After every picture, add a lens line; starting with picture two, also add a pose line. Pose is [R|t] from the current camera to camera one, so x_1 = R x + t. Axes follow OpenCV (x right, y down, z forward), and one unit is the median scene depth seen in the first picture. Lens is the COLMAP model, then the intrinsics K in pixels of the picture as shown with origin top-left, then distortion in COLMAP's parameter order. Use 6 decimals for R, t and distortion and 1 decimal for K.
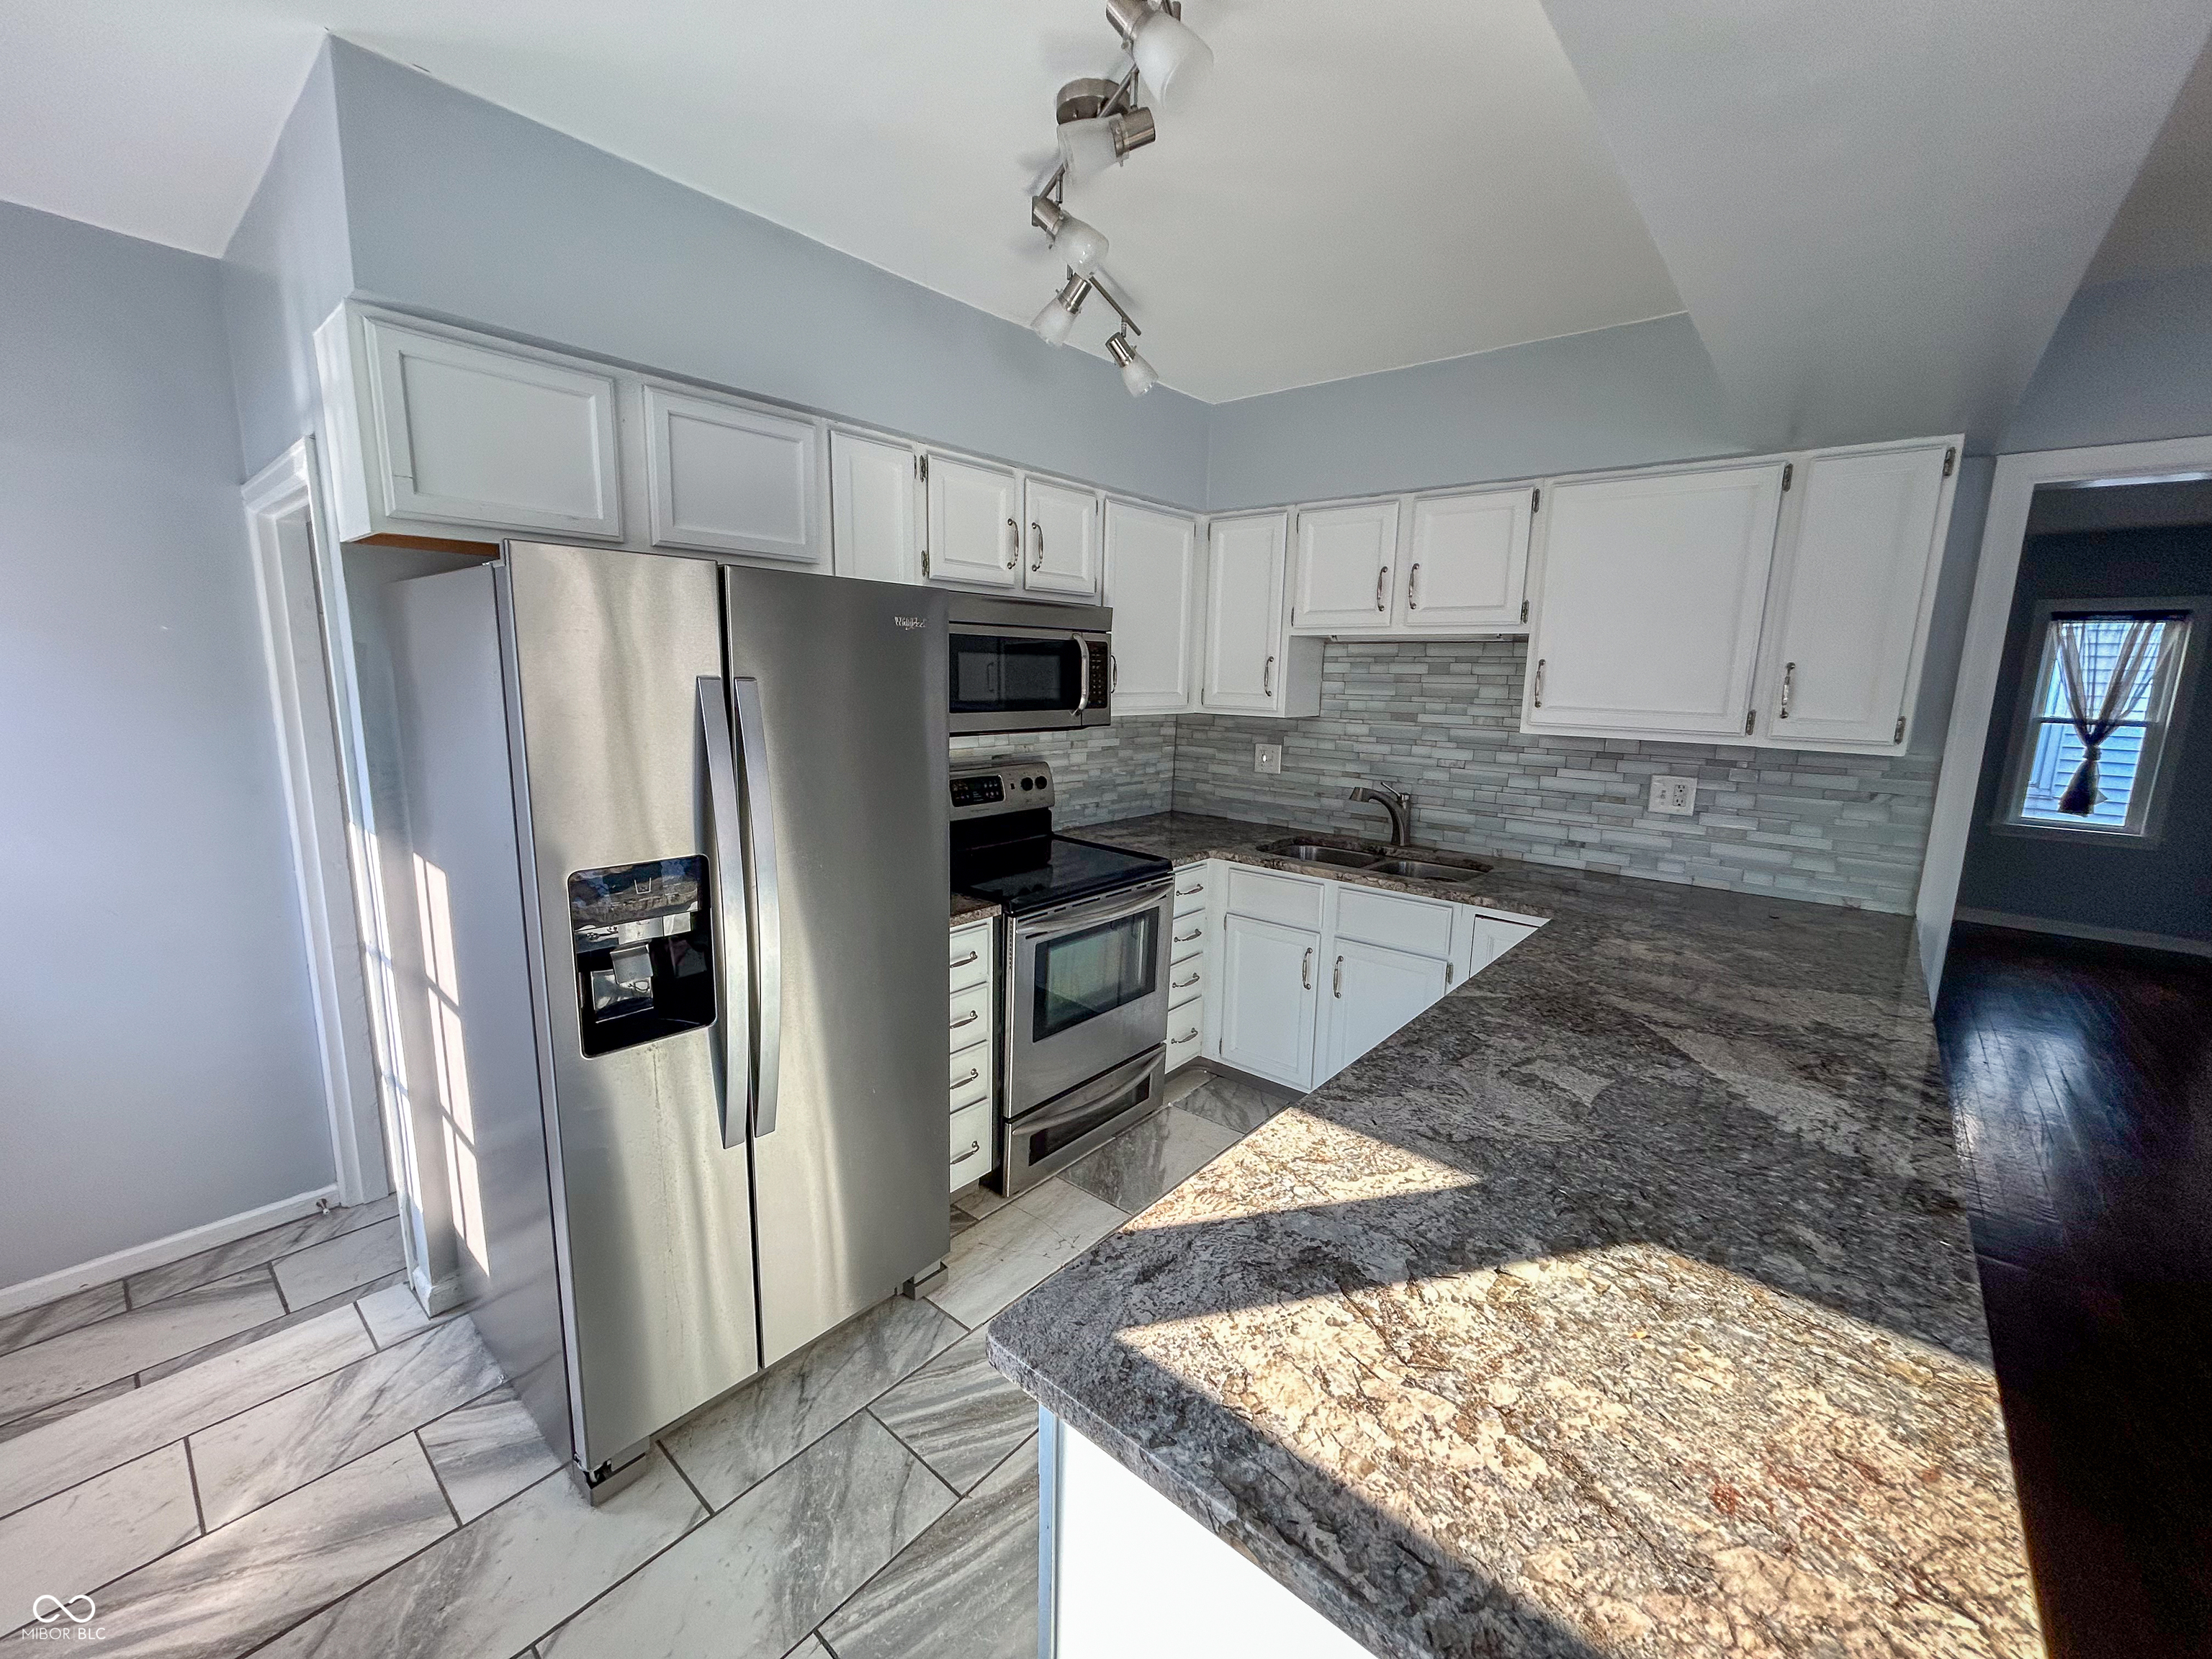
lens RADIAL K [[887.0, 0, 1106.2], [0, 887.0, 826.7], [0, 0, 1]] dist [-0.000610, -0.000201]
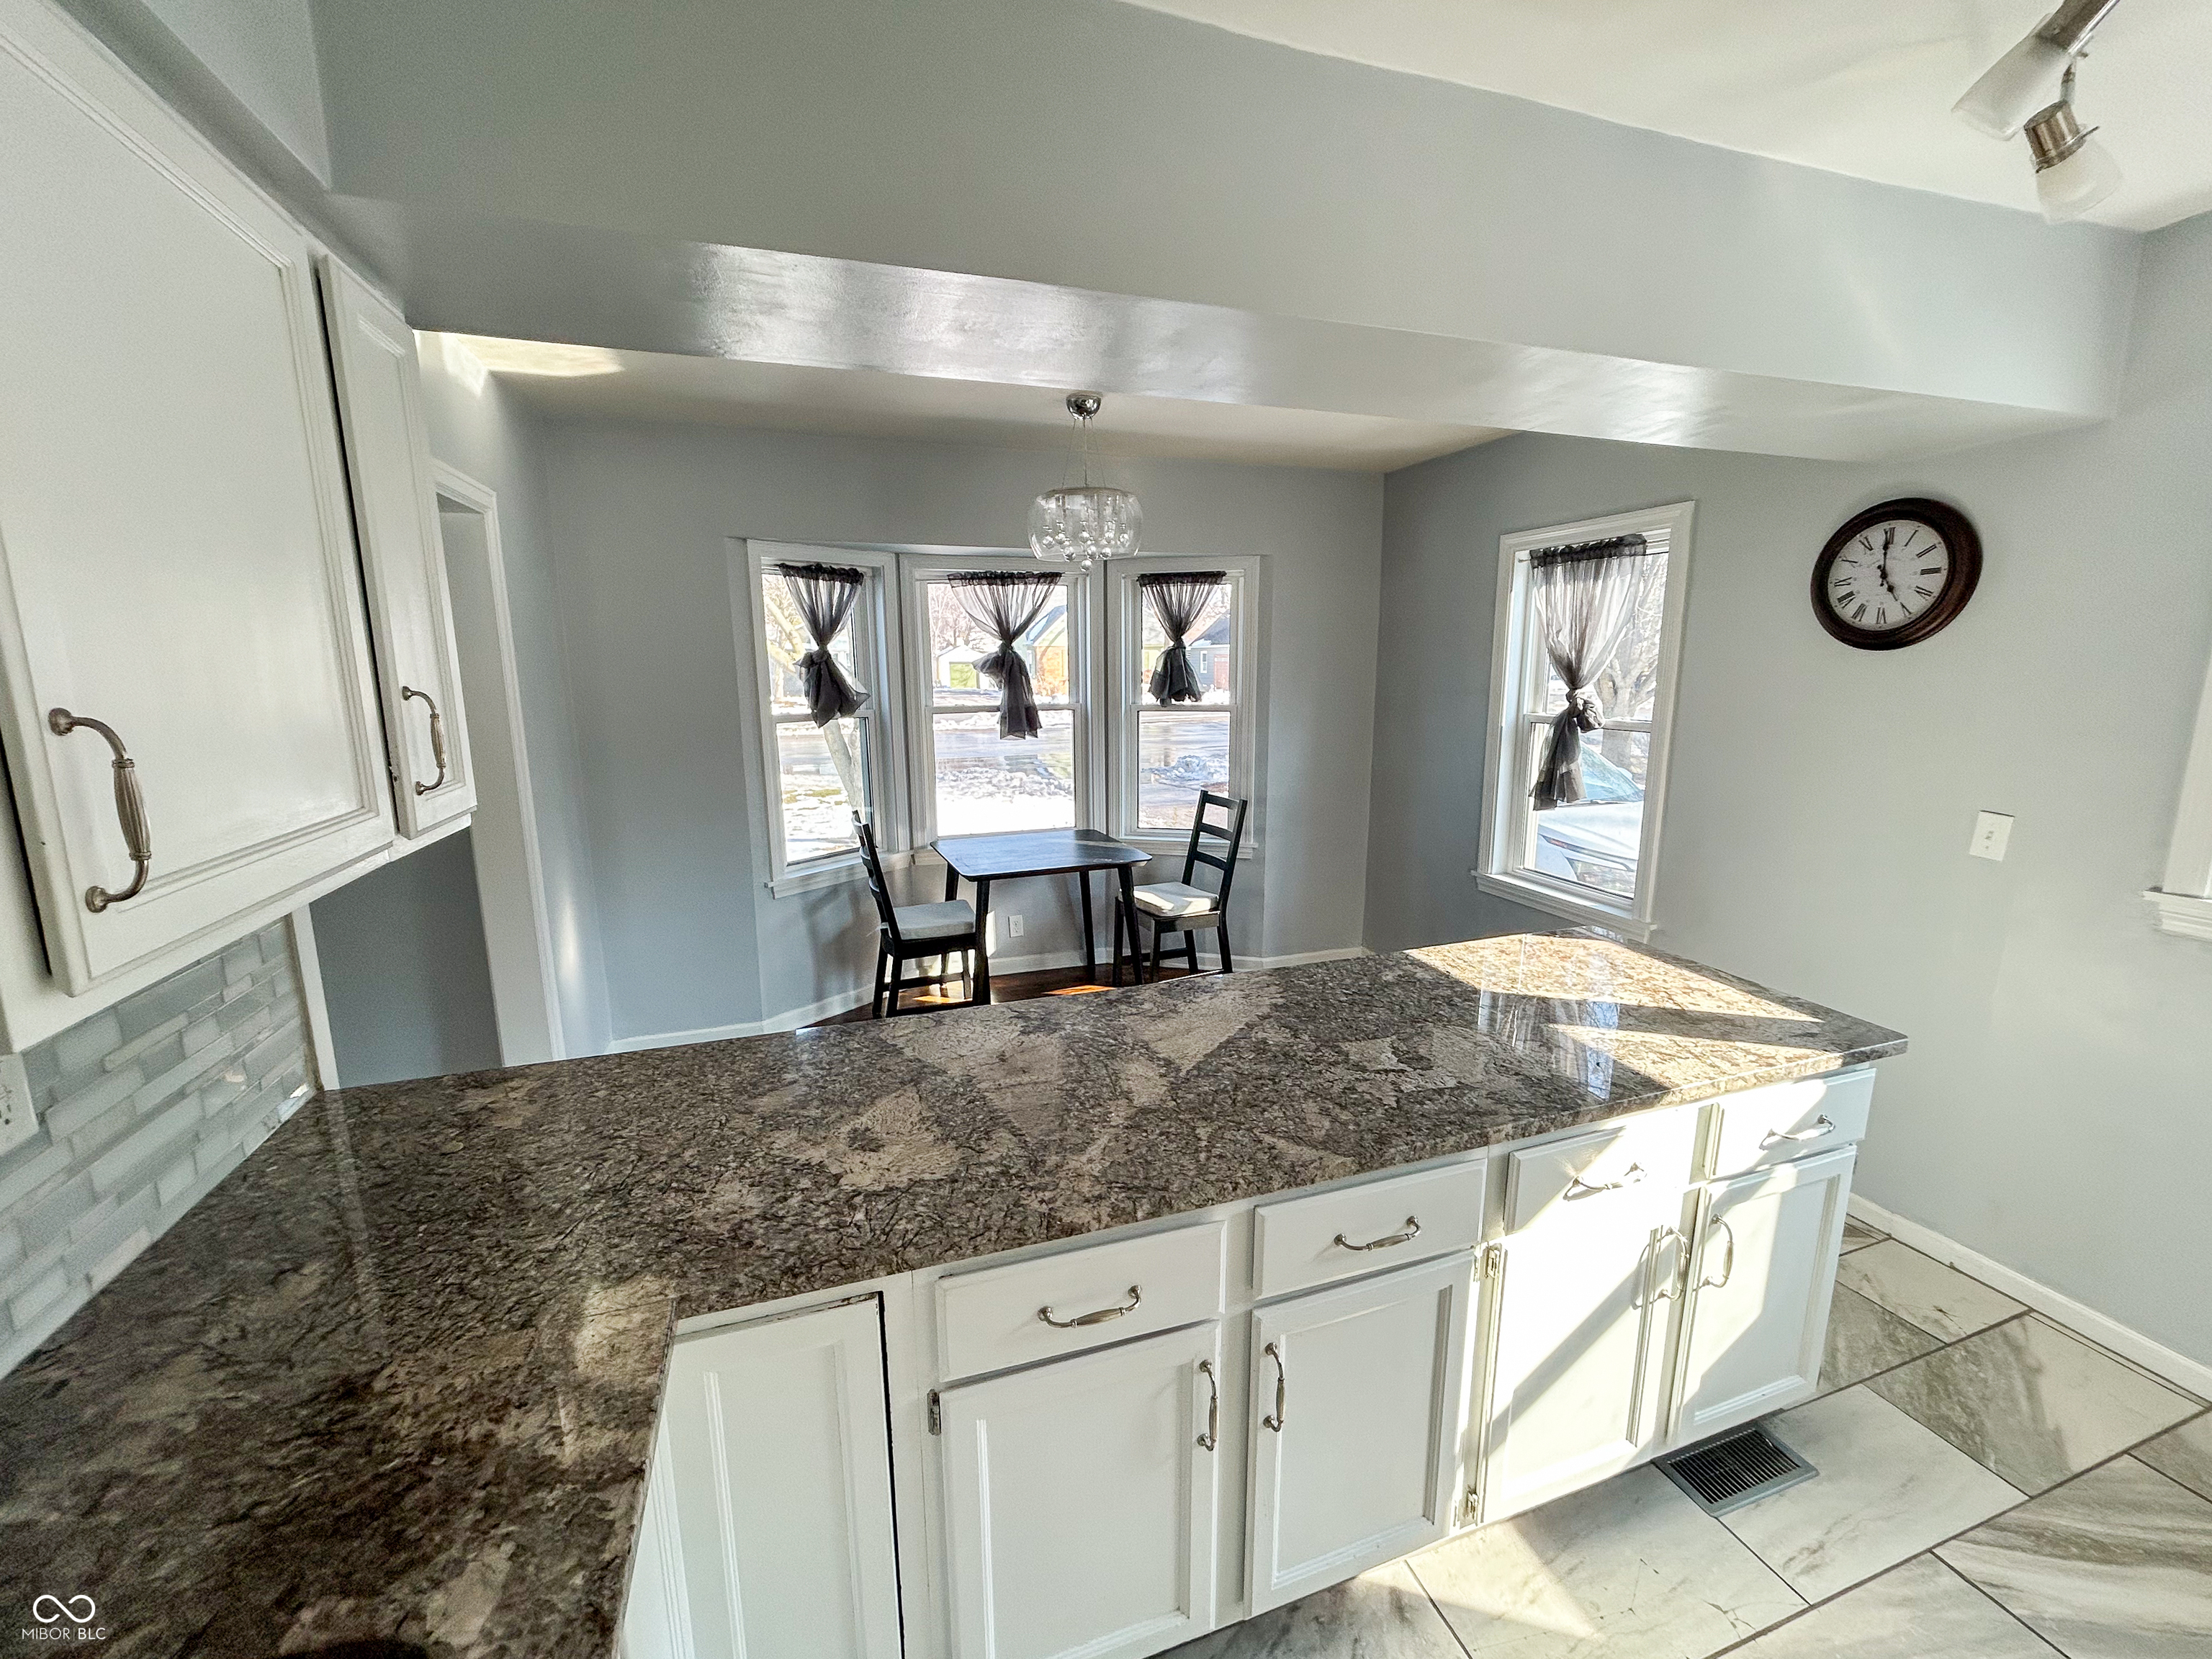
lens RADIAL K [[911.5, 0, 1106.0], [0, 911.5, 829.5], [0, 0, 1]] dist [-0.002094, -0.000023]
pose [[-0.862659, -0.112408, 0.493136, 0.134452], [0.073619, 0.936702, 0.342301, -0.203970], [-0.500399, 0.331593, -0.799779, 0.996926]]
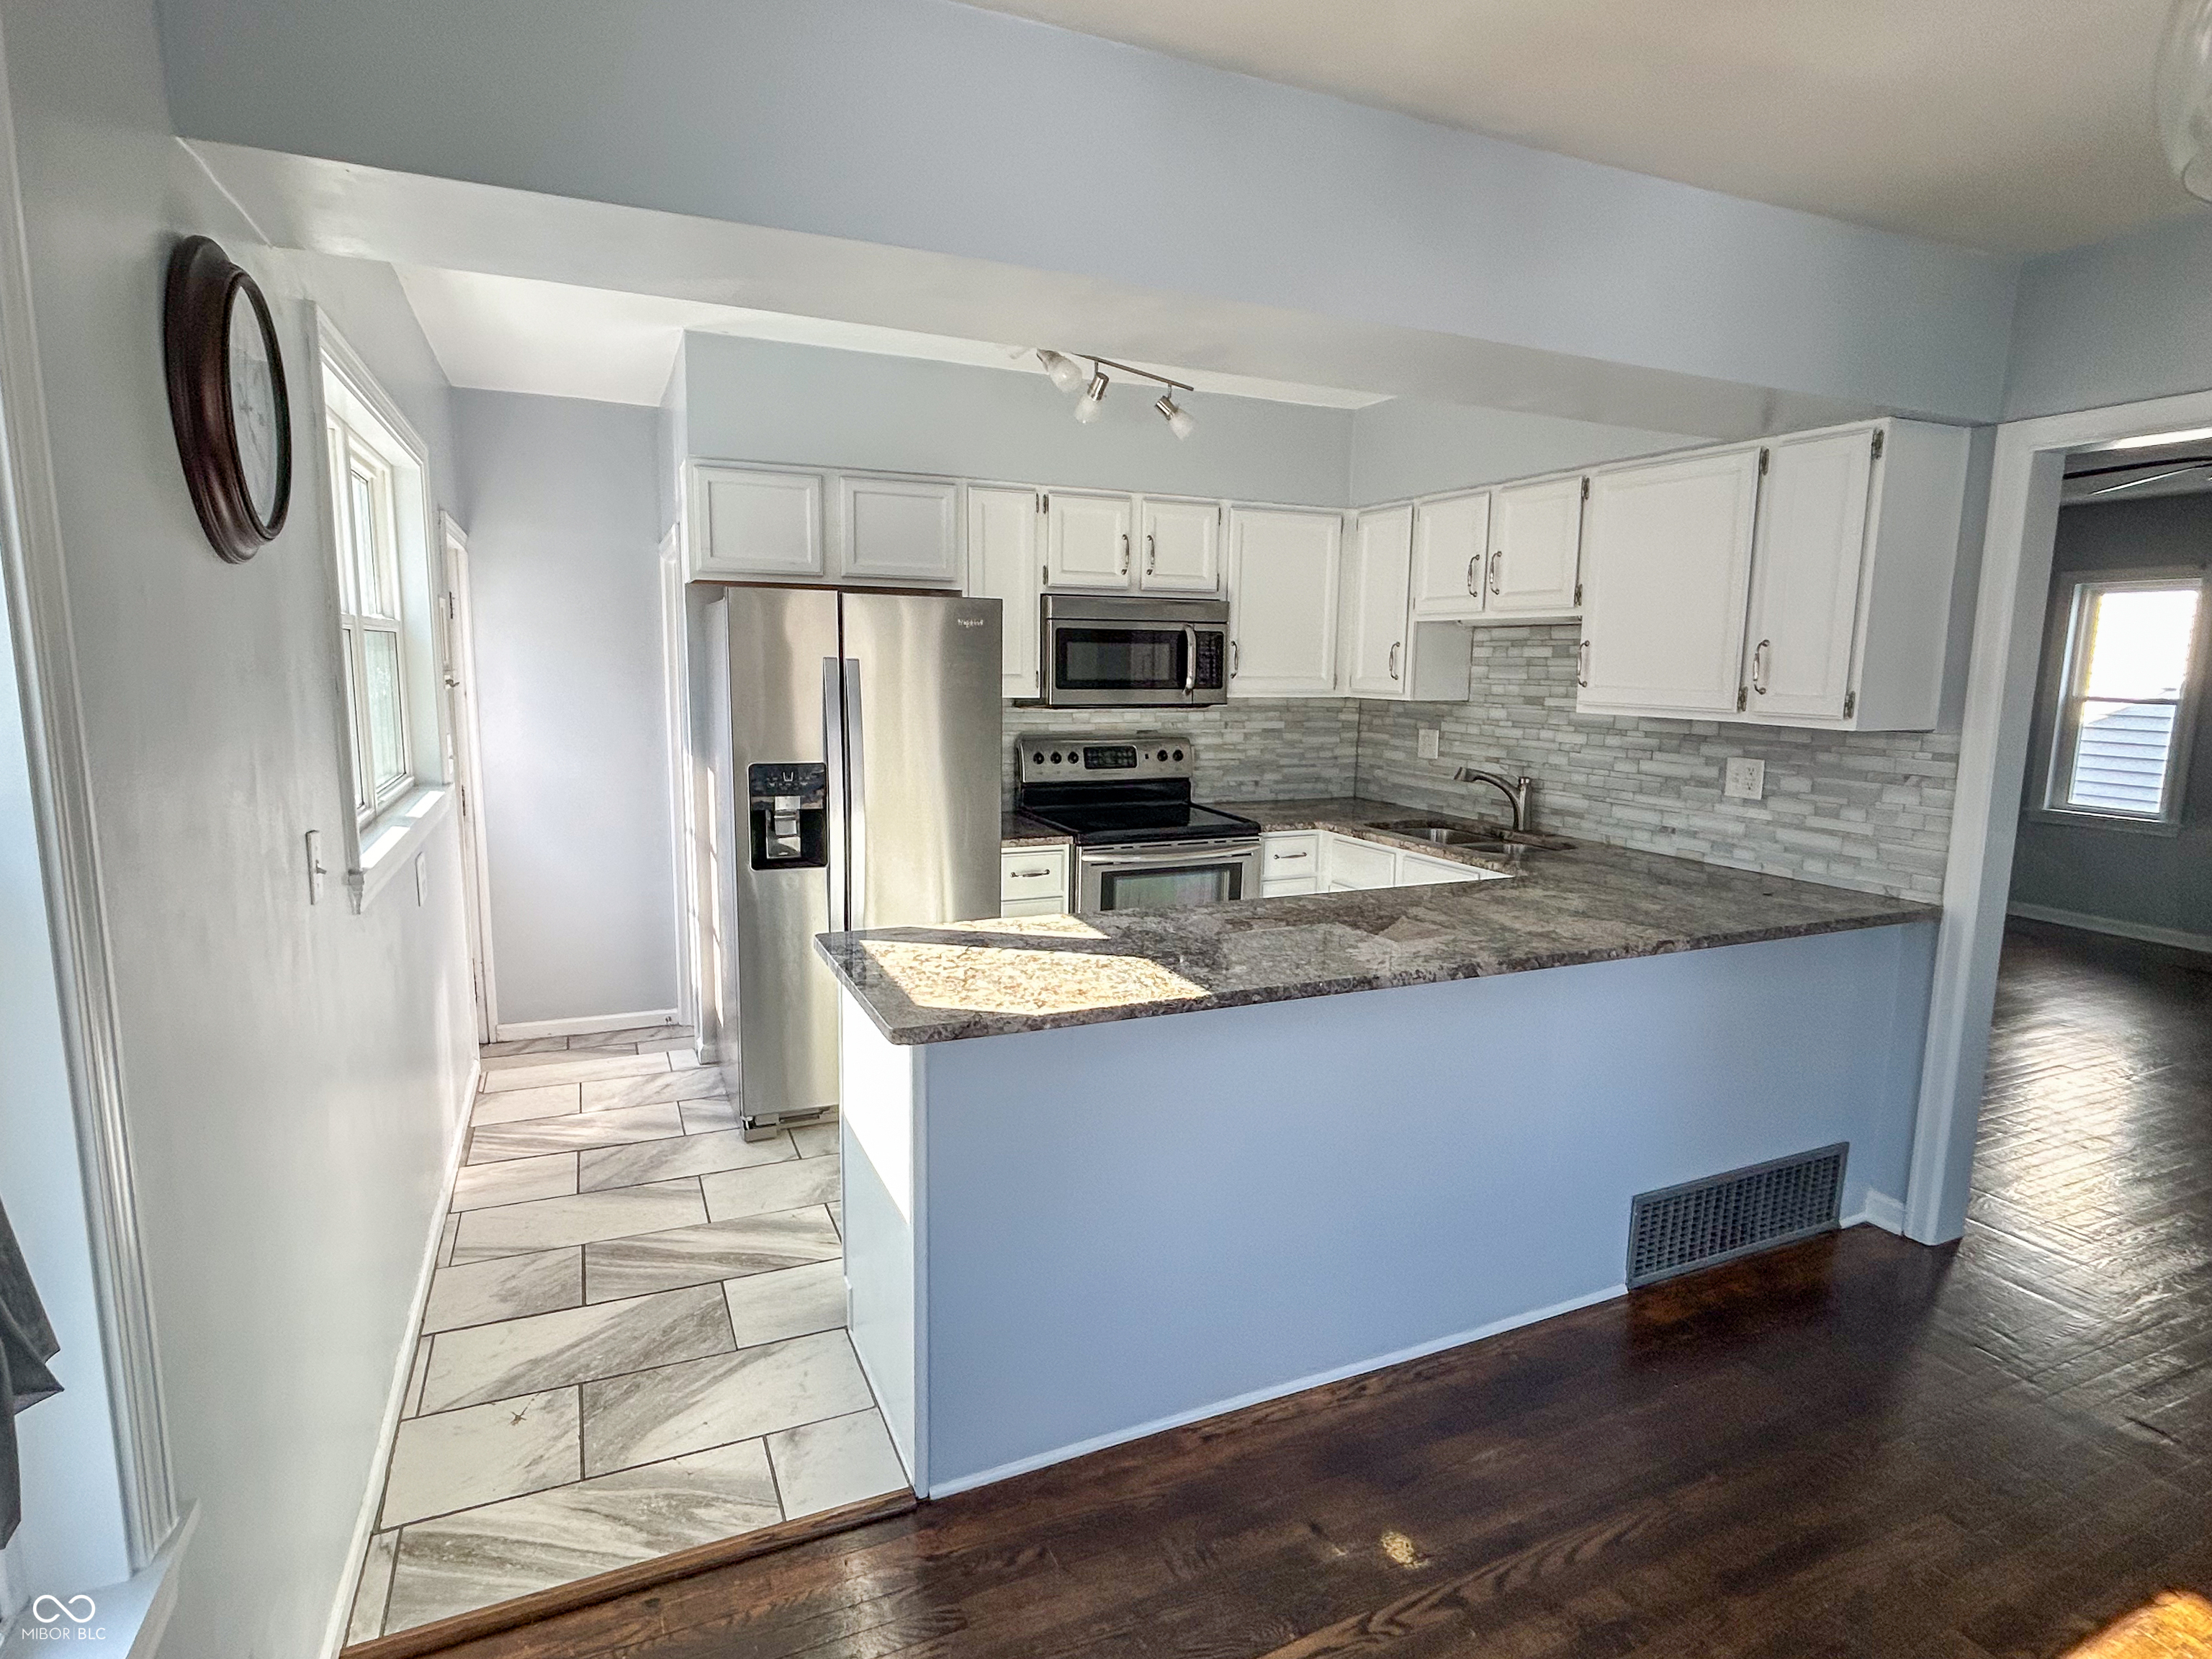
lens RADIAL K [[1147.1, 0, 1106.0], [0, 1147.1, 829.5], [0, 0, 1]] dist [0.013525, -0.026876]
pose [[0.903993, 0.054671, -0.424037, 0.530967], [-0.069275, 0.997415, -0.019089, 0.089486], [0.421898, 0.046632, 0.905443, -0.411411]]
